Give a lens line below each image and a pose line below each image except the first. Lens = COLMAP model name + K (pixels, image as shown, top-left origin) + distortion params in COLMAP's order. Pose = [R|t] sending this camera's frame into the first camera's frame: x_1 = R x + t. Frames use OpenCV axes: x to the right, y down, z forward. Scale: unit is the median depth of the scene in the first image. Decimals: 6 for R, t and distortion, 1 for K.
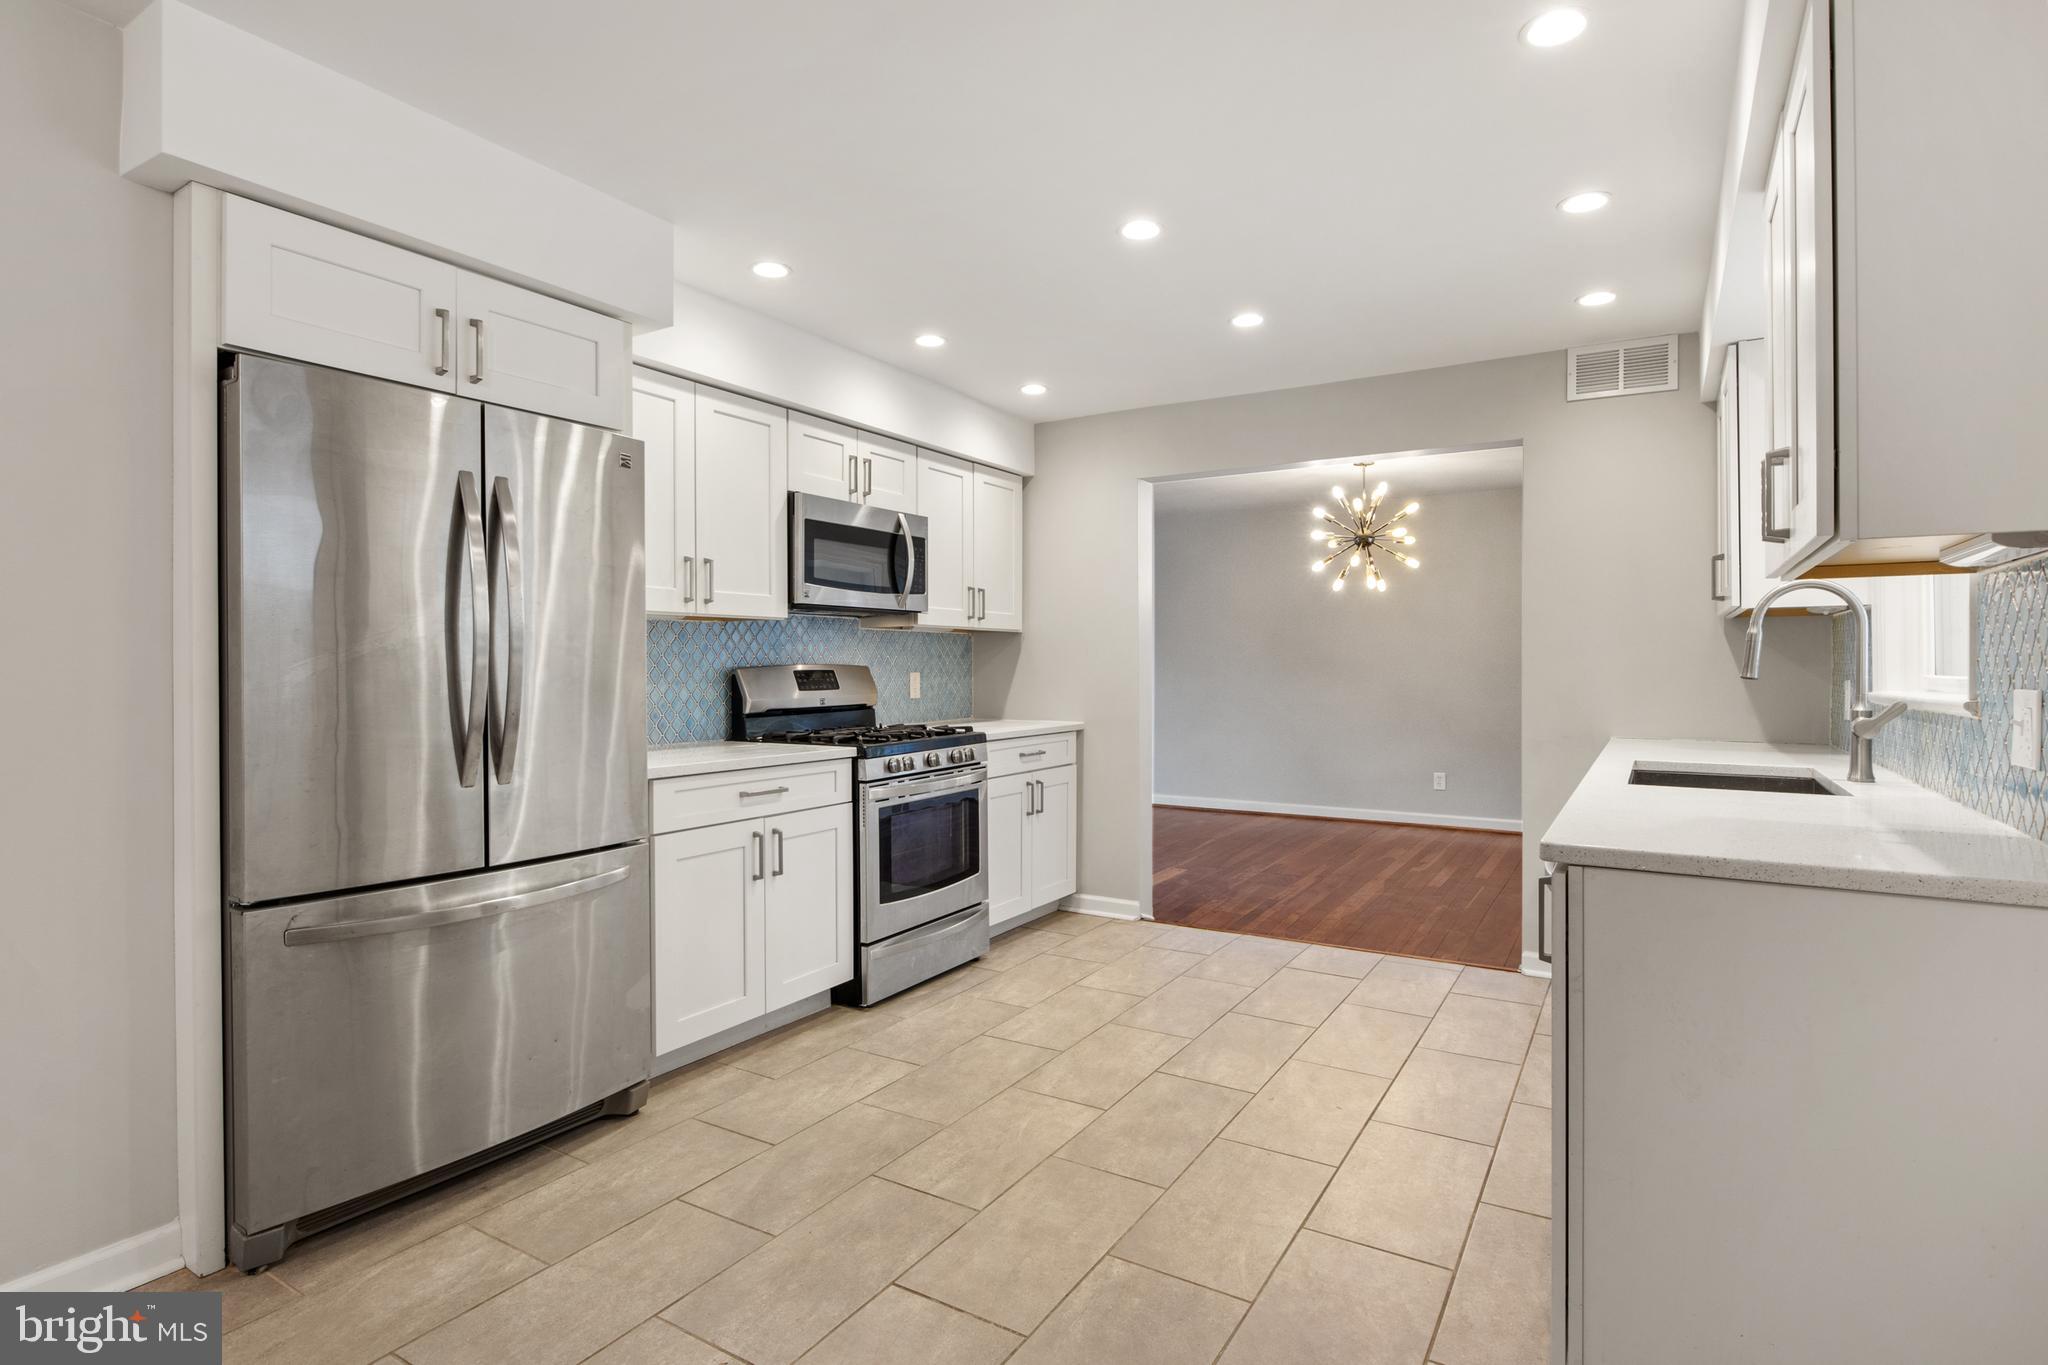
lens RADIAL K [[1030.1, 0, 1017.4], [0, 1030.1, 671.8], [0, 0, 1]] dist [-0.002599, -0.000965]
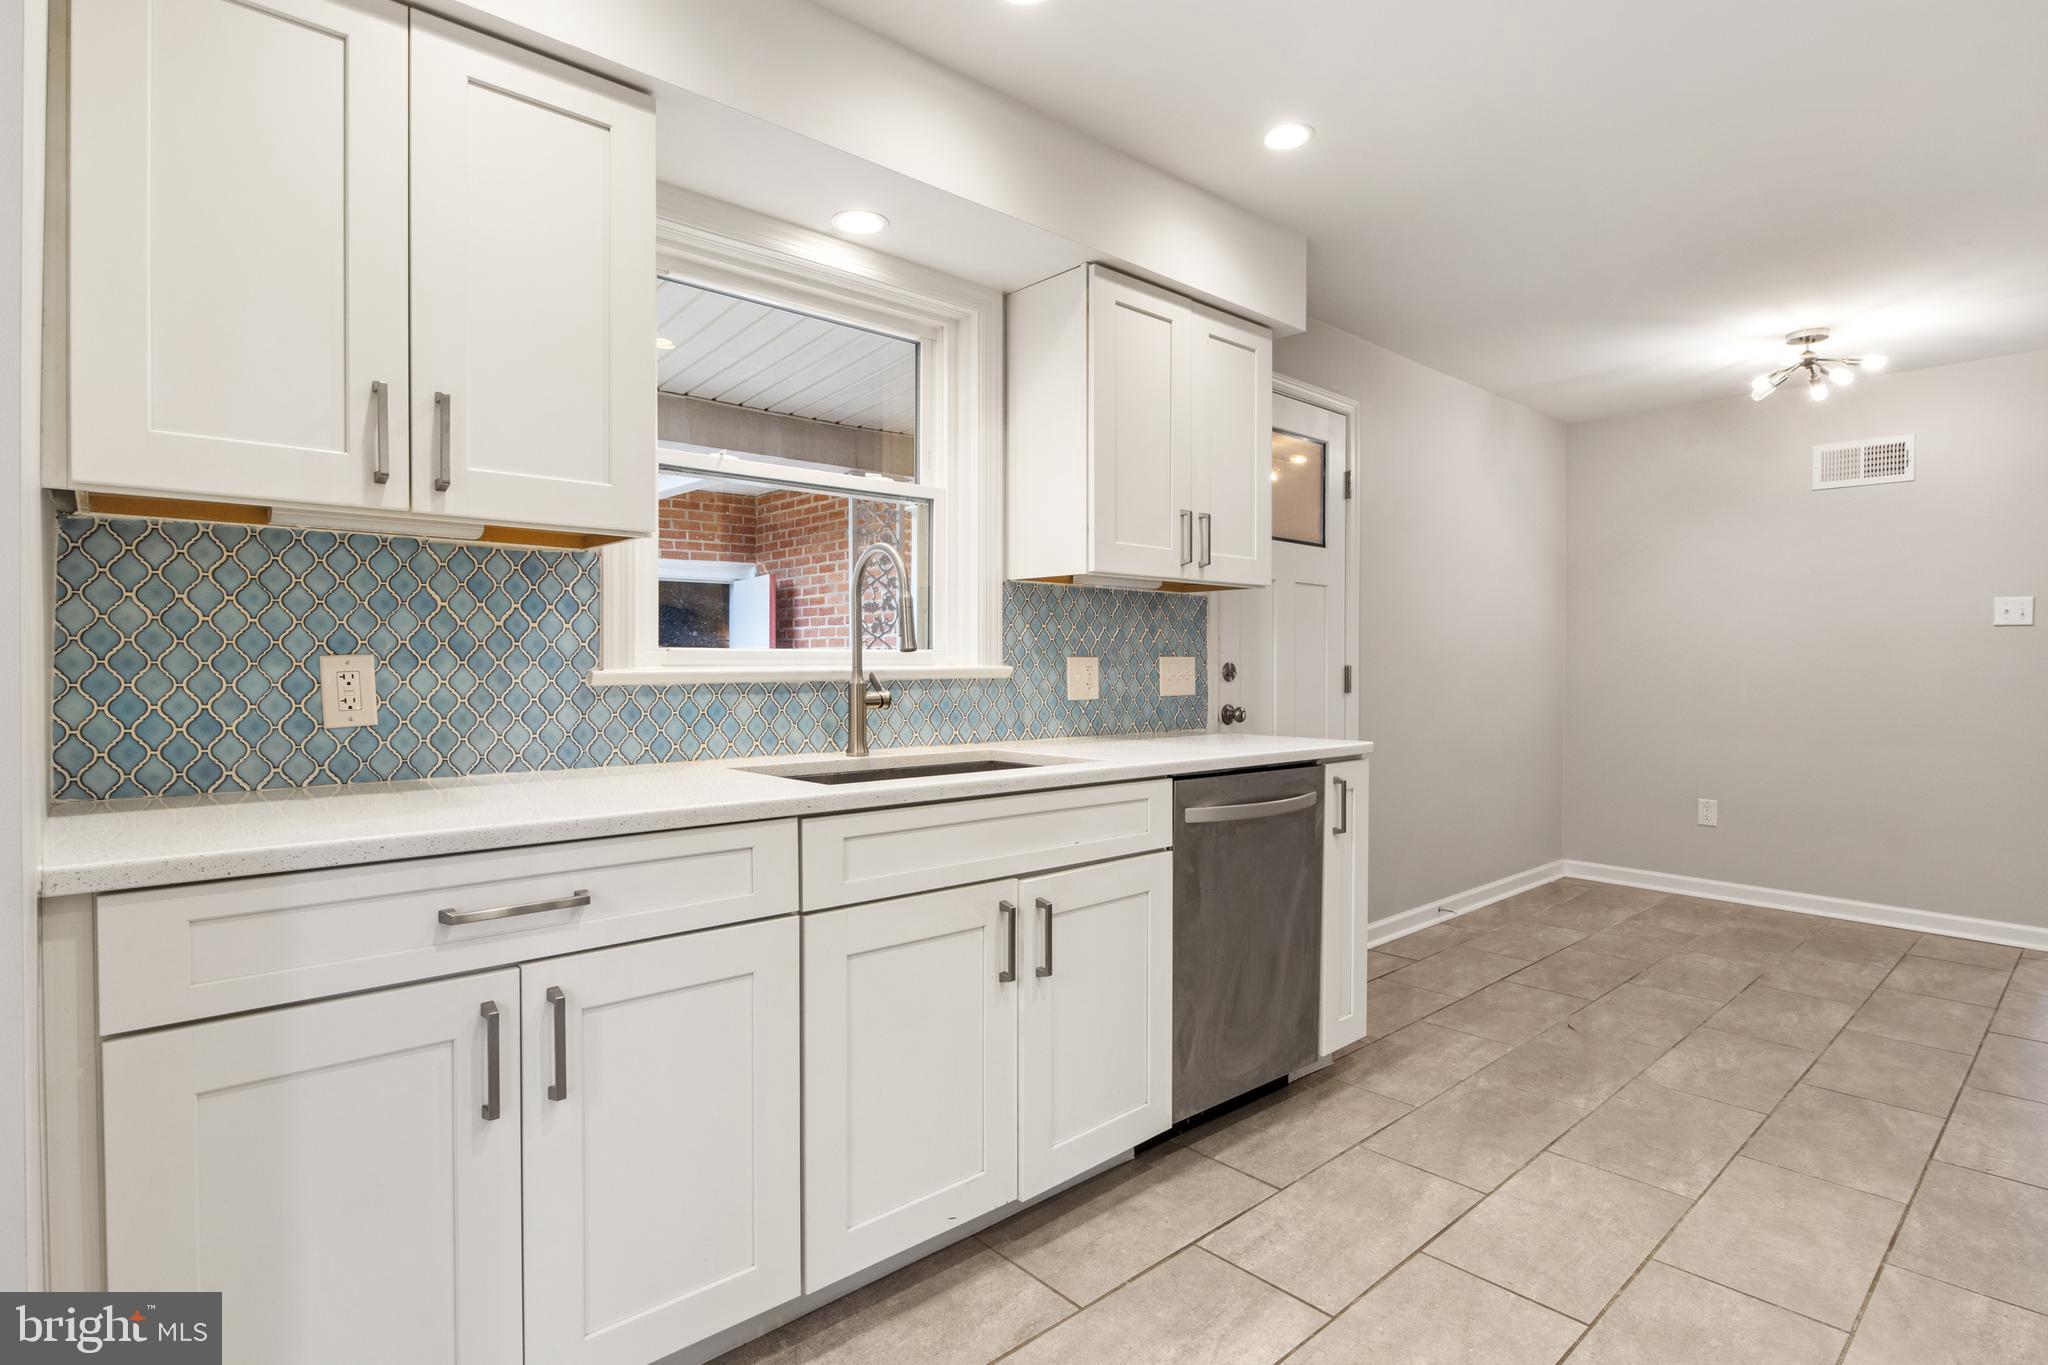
lens RADIAL K [[1030.1, 0, 1017.4], [0, 1030.1, 671.8], [0, 0, 1]] dist [-0.002599, -0.000965]
pose [[-0.960600, -0.005280, 0.277884, 0.322516], [-0.000878, 0.999872, 0.015964, 0.009332], [-0.277933, 0.015091, -0.960482, 1.525087]]
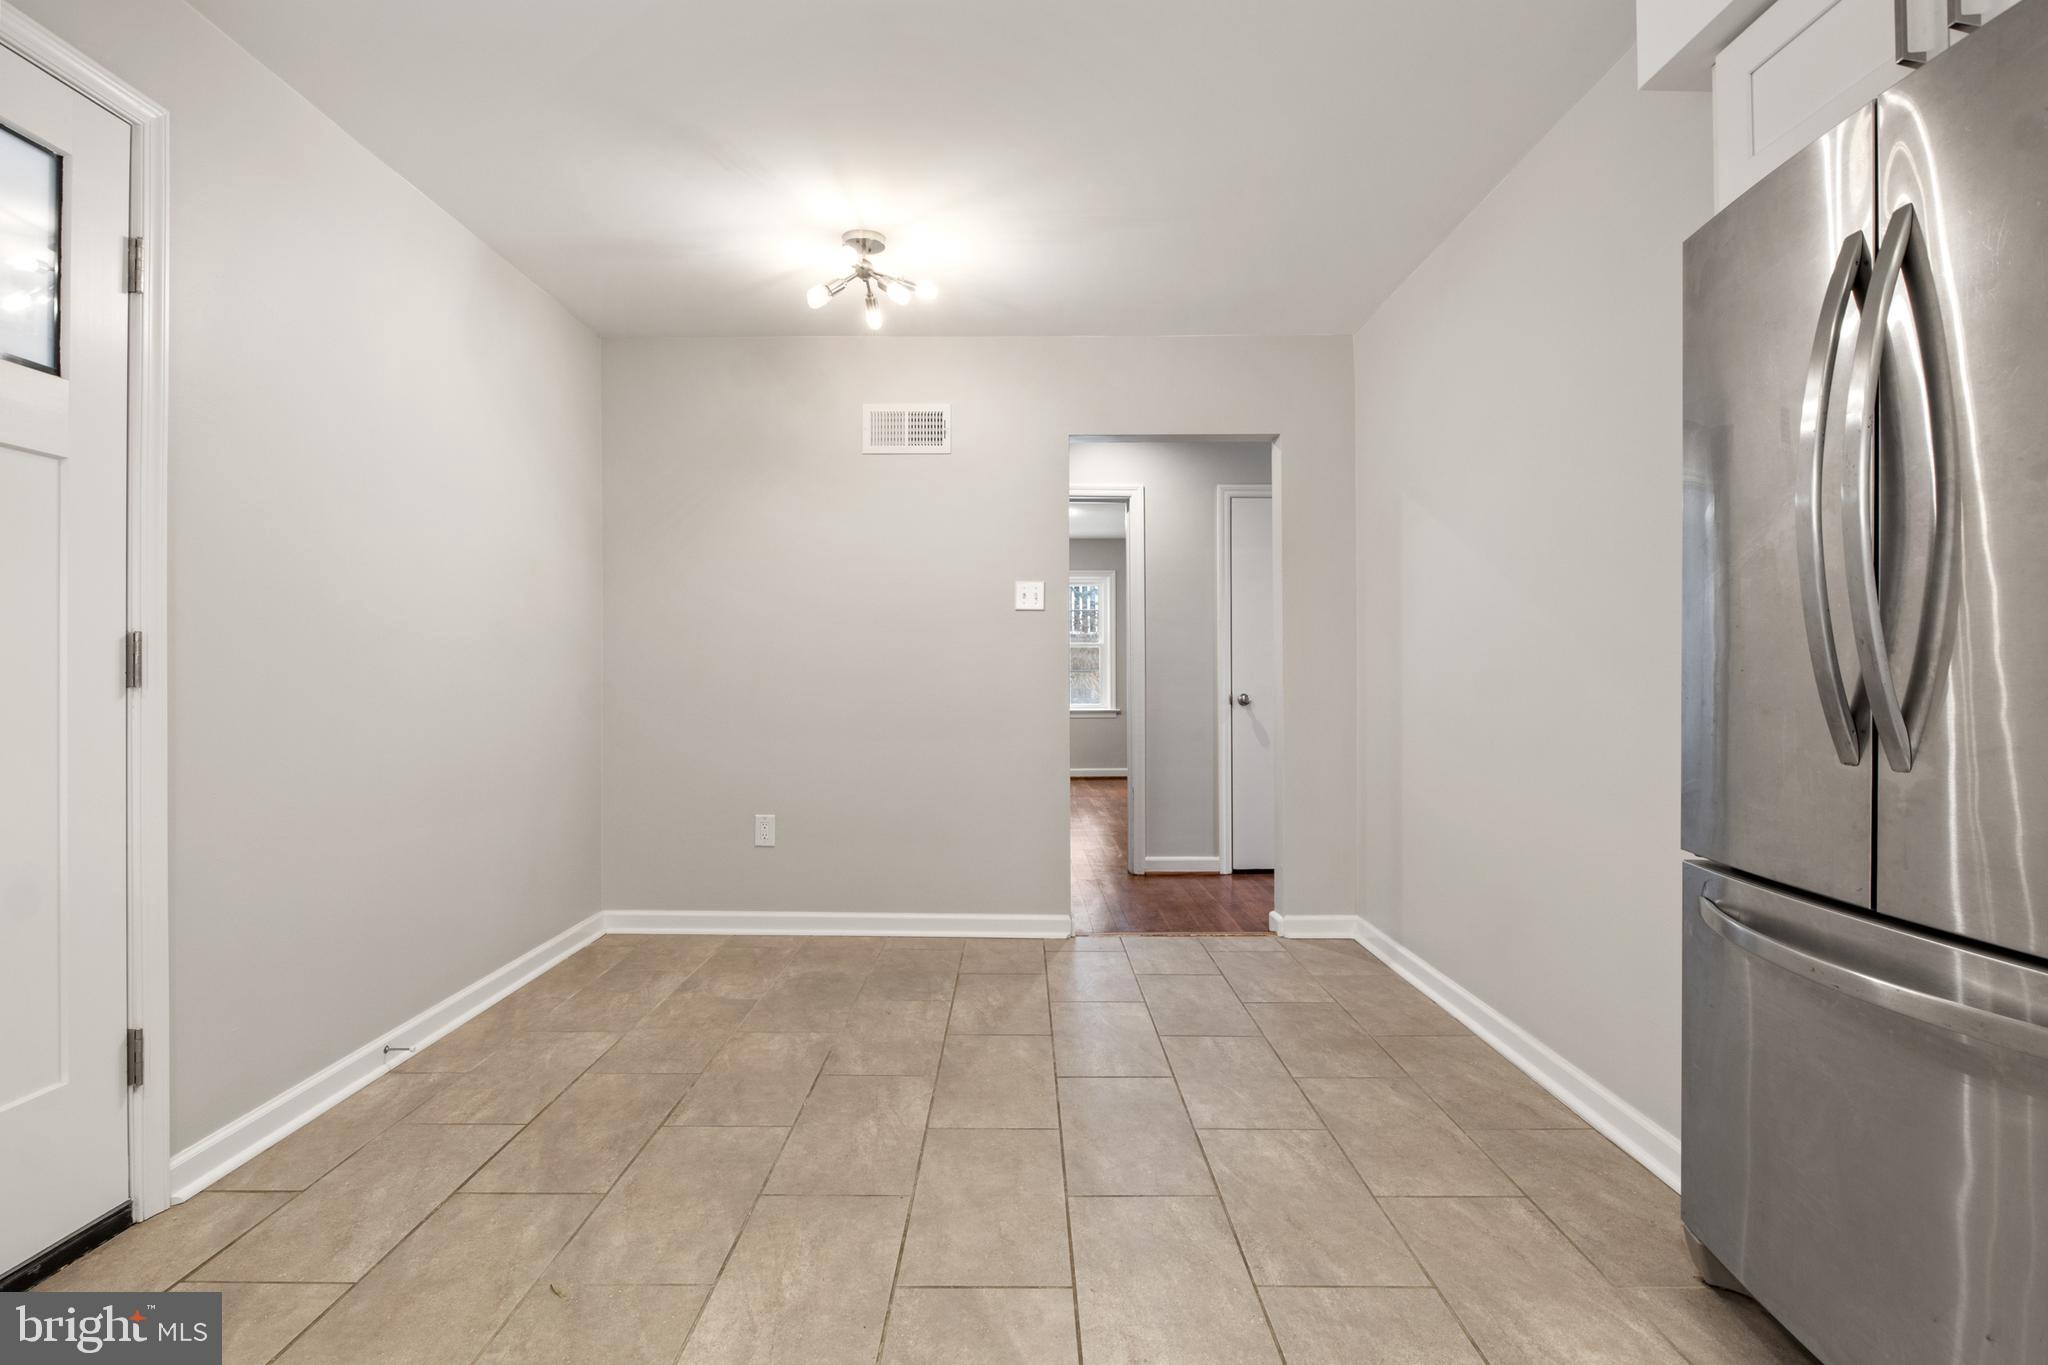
lens RADIAL K [[1024.6, 0, 1003.5], [0, 1024.6, 678.3], [0, 0, 1]] dist [-0.002180, -0.000269]
pose [[-0.858186, 0.003951, -0.513324, 0.143303], [-0.000869, 0.999958, 0.009149, 0.045256], [0.513339, 0.008298, -0.858146, 0.966840]]
